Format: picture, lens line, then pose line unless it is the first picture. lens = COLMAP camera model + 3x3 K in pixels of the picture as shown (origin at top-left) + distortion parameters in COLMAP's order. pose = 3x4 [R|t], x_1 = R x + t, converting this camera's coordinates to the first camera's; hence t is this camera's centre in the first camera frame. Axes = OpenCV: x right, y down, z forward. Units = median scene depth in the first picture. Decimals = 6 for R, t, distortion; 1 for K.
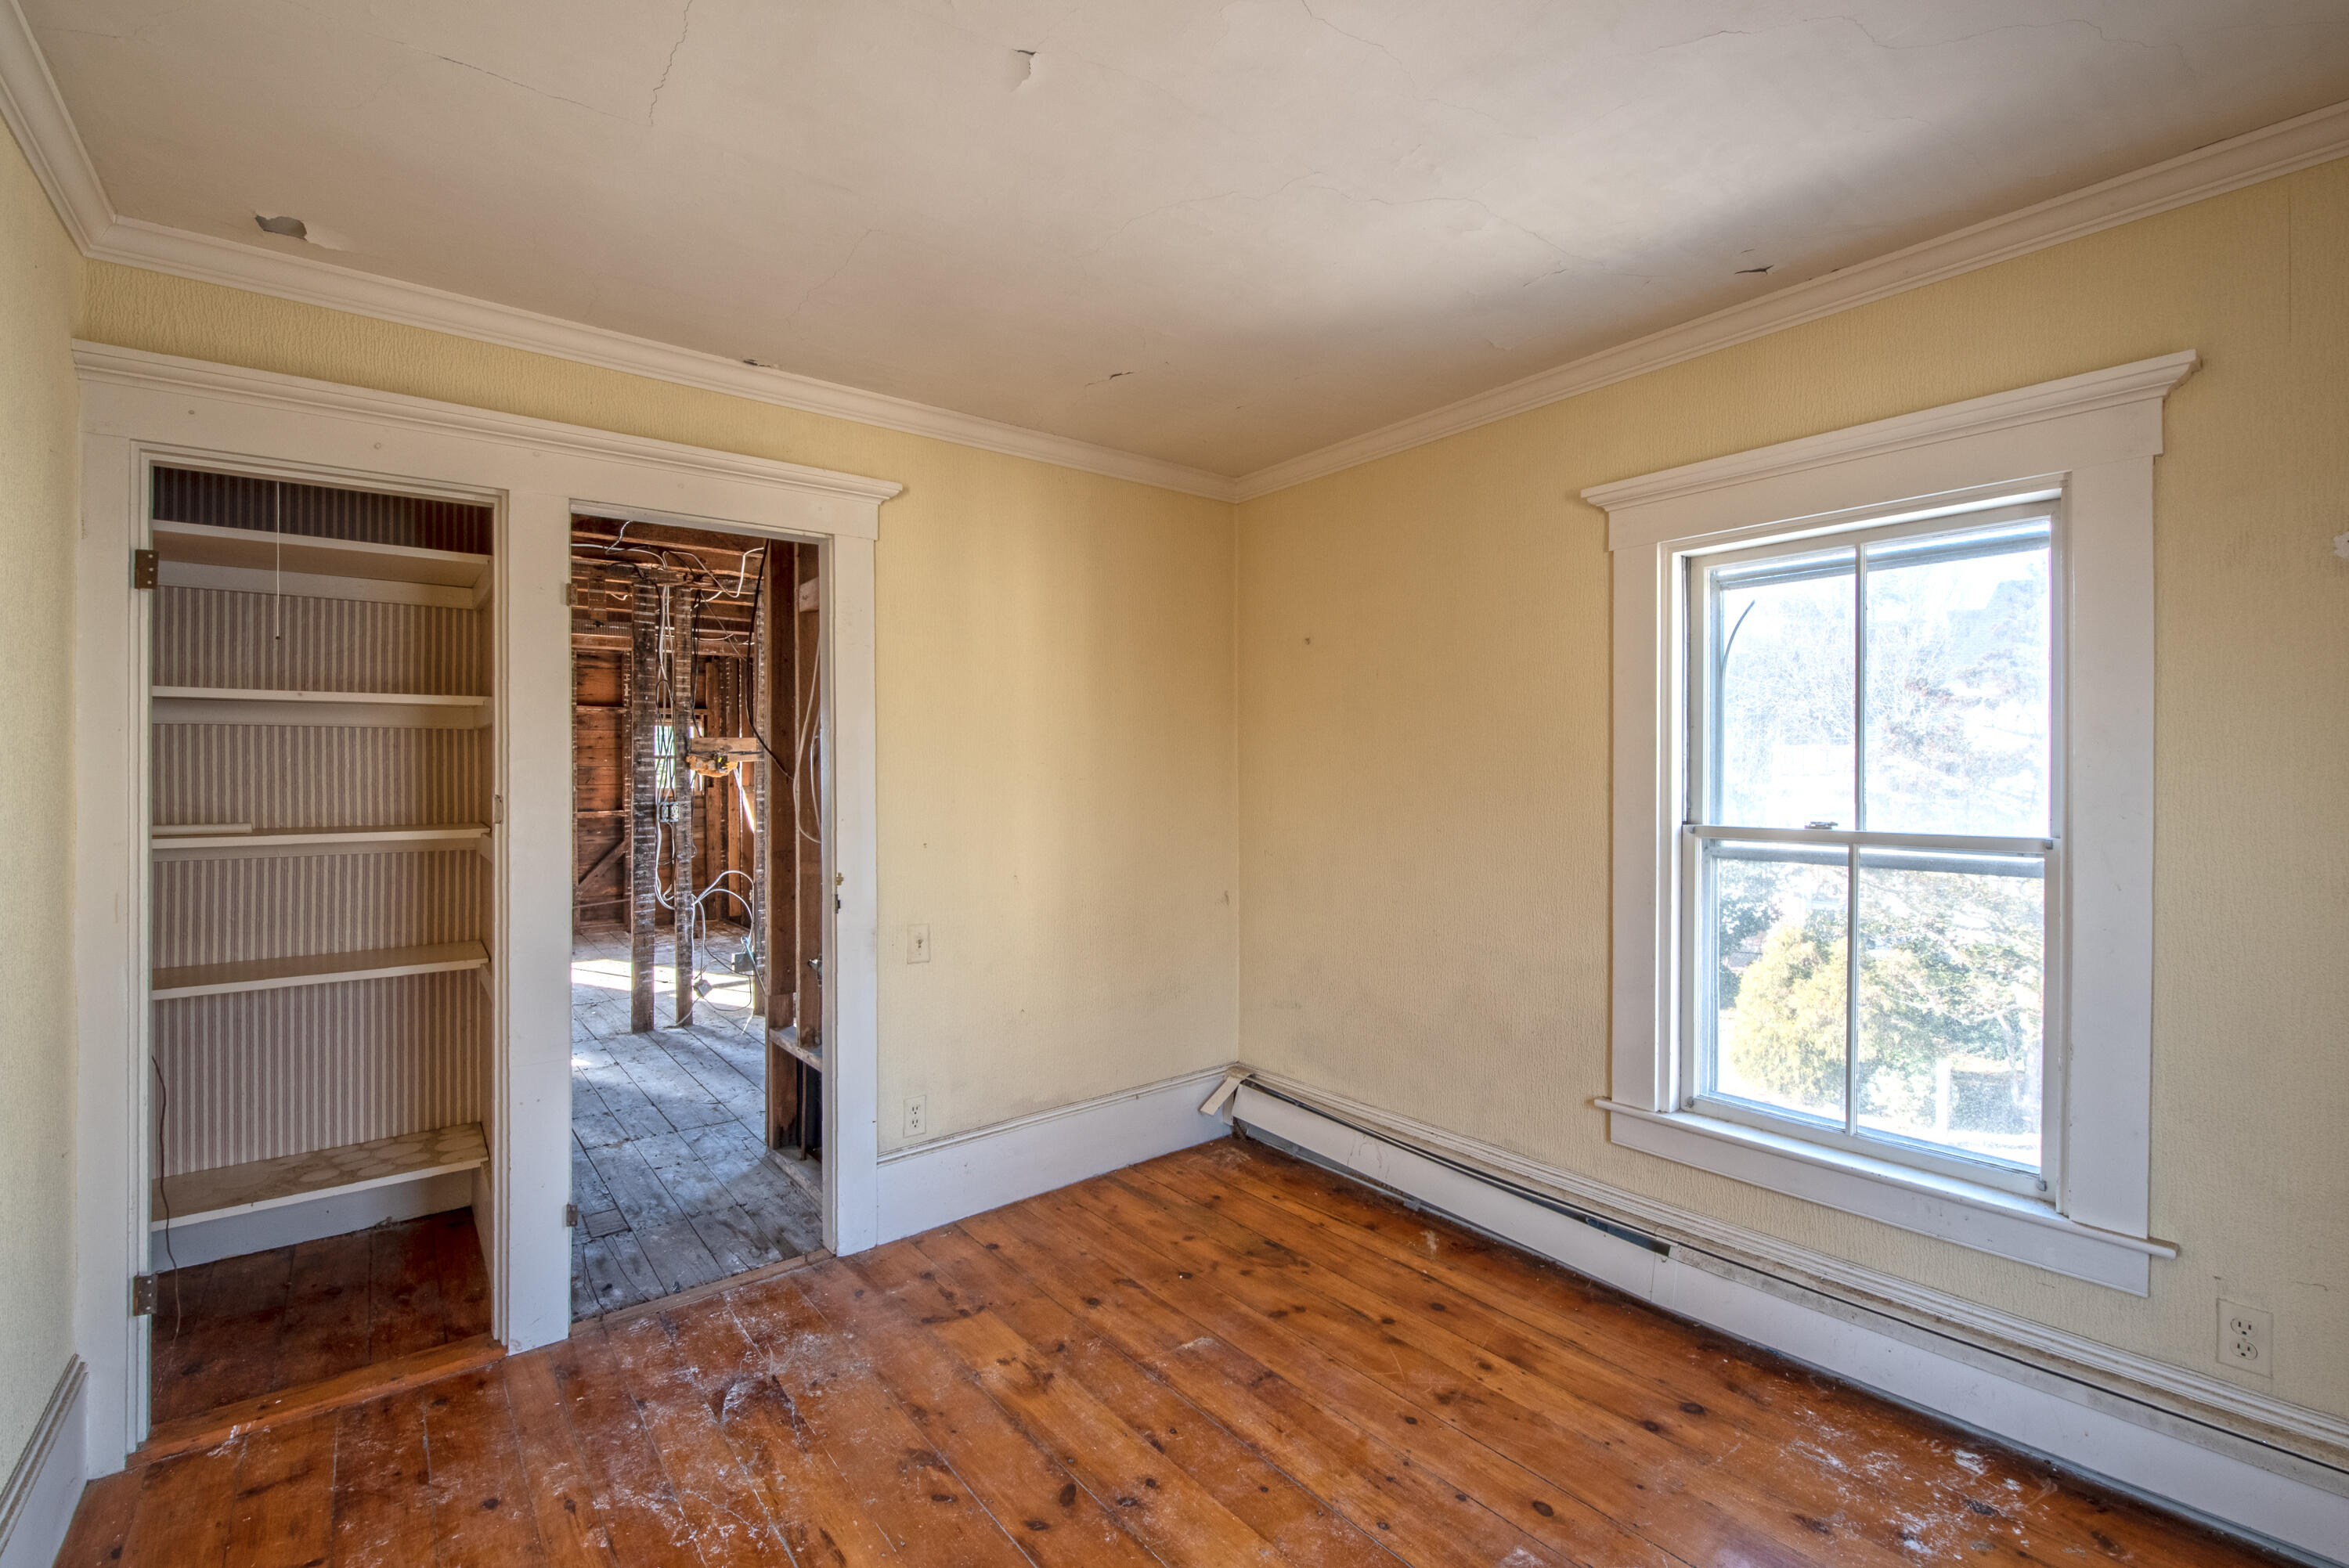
lens RADIAL K [[1038.6, 0, 1177.6], [0, 1038.6, 778.8], [0, 0, 1]] dist [0.003228, -0.000121]
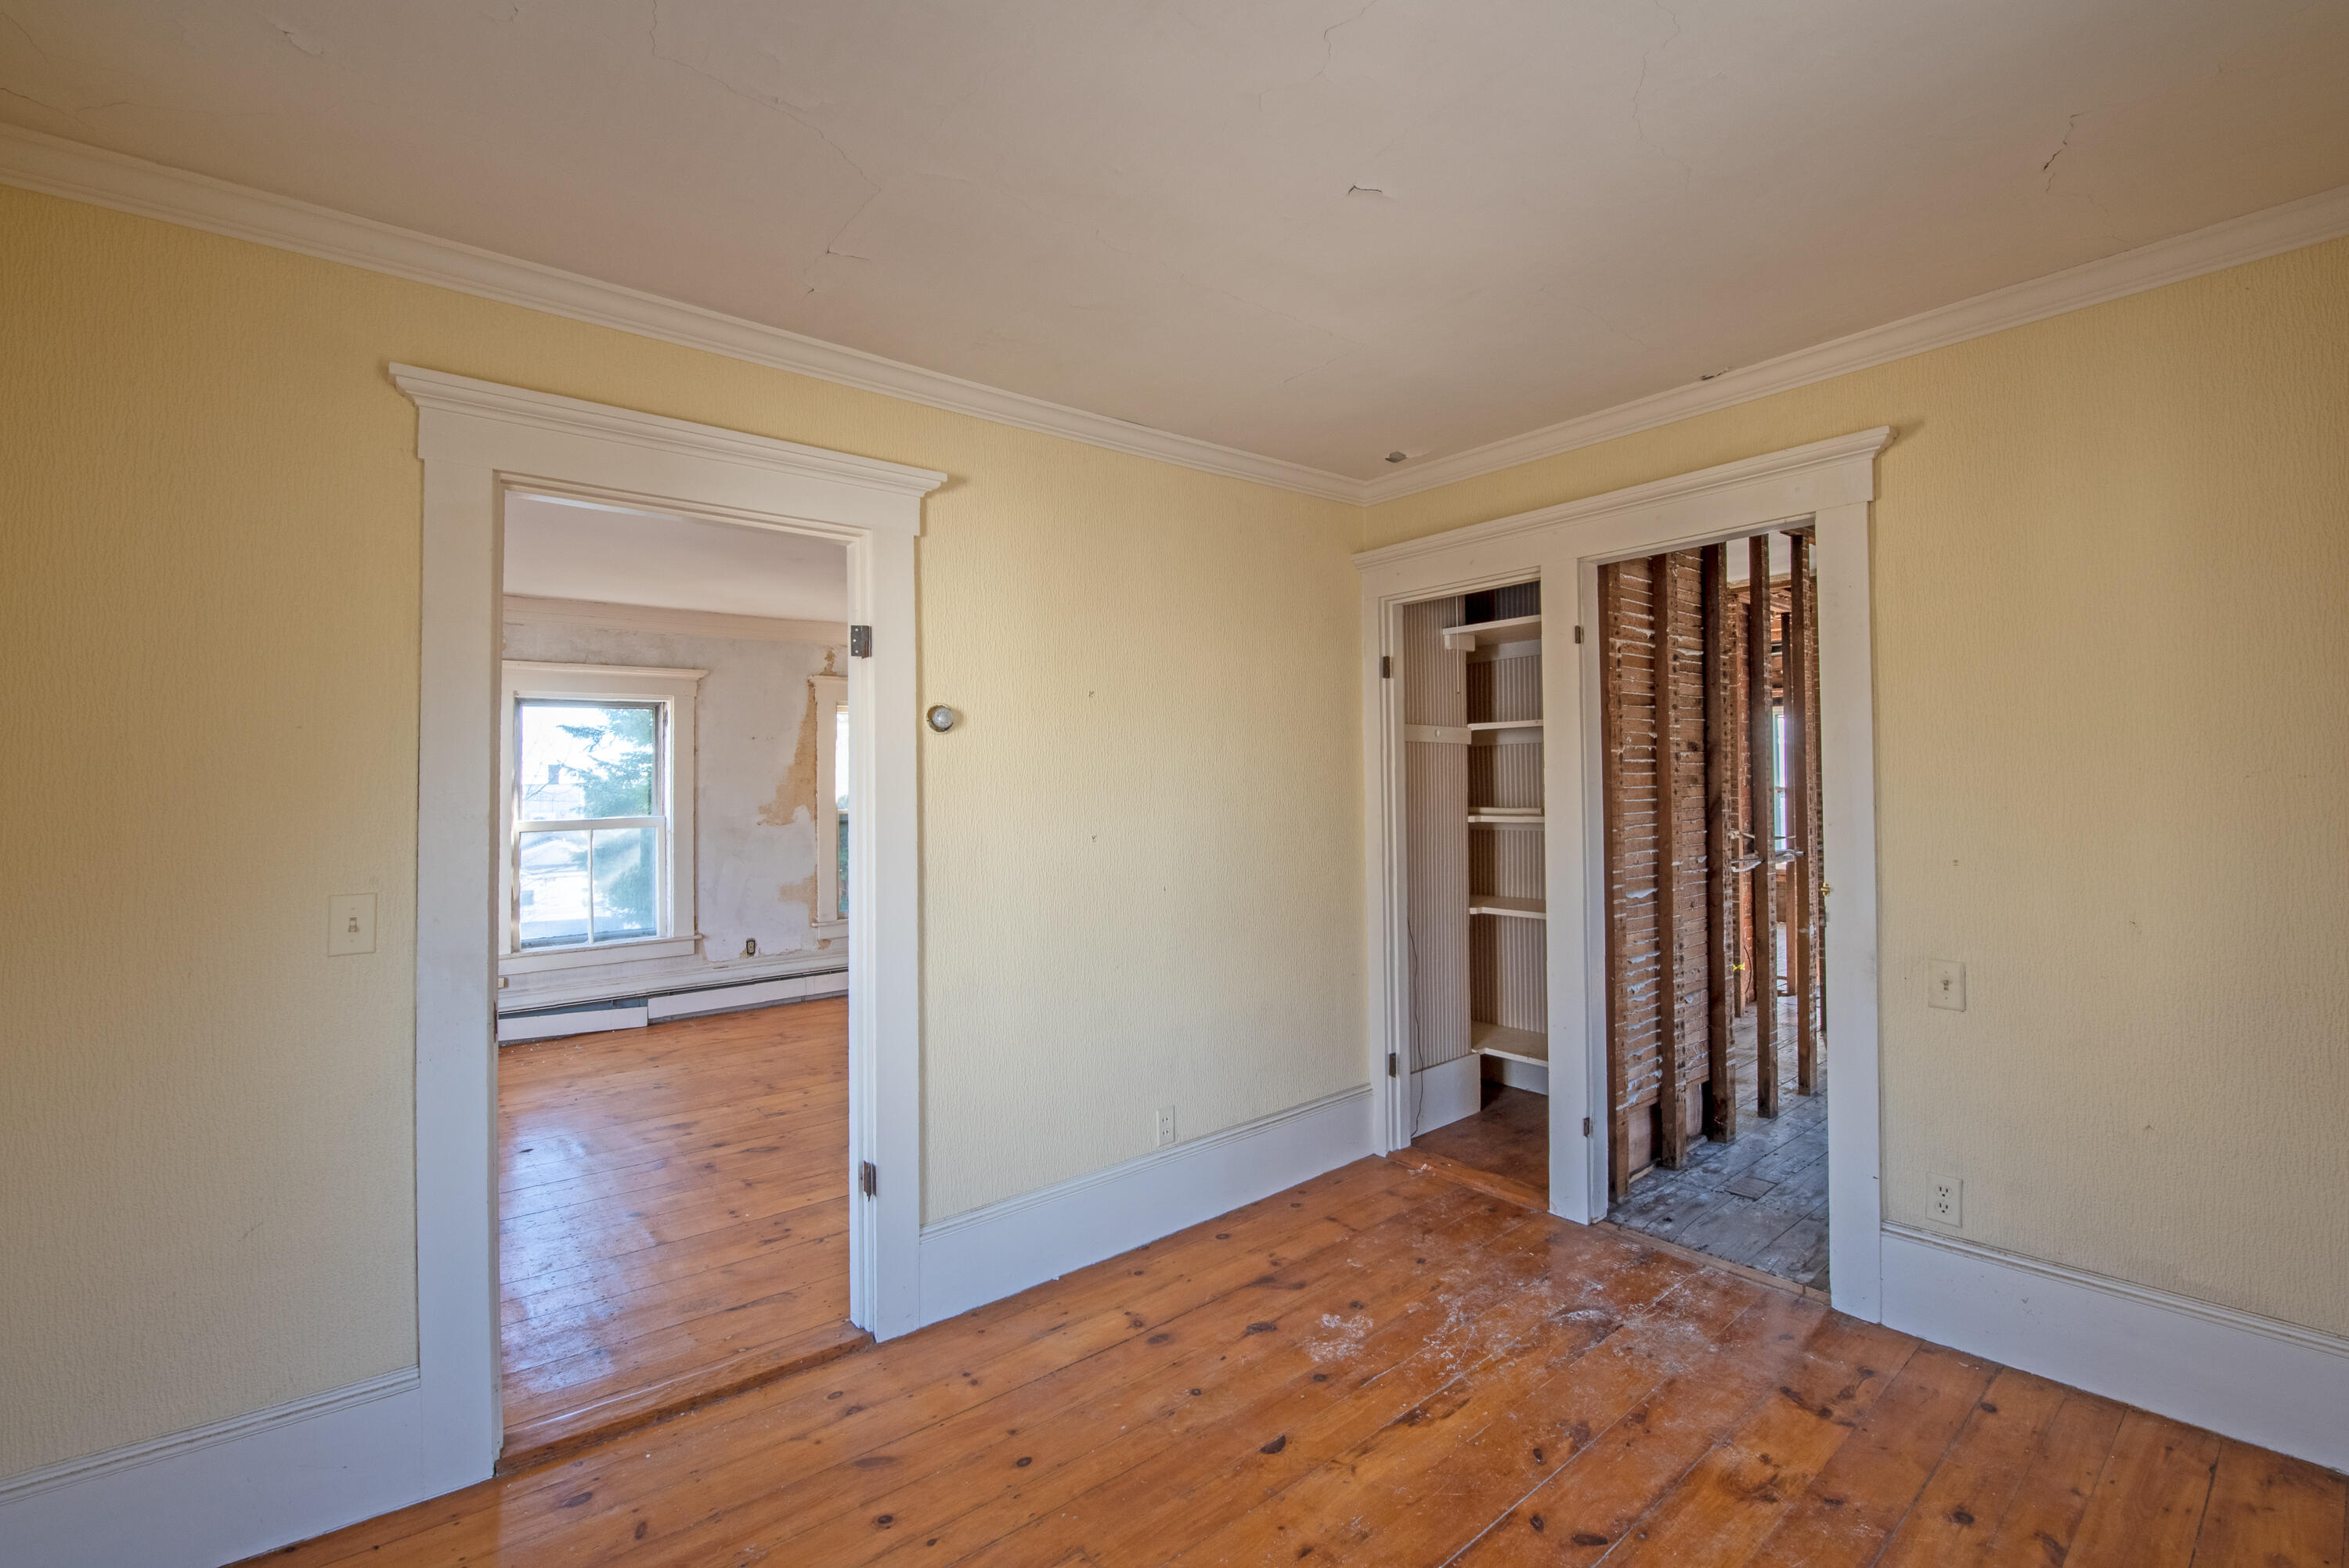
lens RADIAL K [[1036.5, 0, 1171.1], [0, 1036.5, 771.9], [0, 0, 1]] dist [0.019475, -0.000462]
pose [[0.023926, -0.006890, -0.999690, 0.677030], [0.012938, 0.999895, -0.006582, -0.008832], [0.999630, -0.012776, 0.024013, 0.481546]]
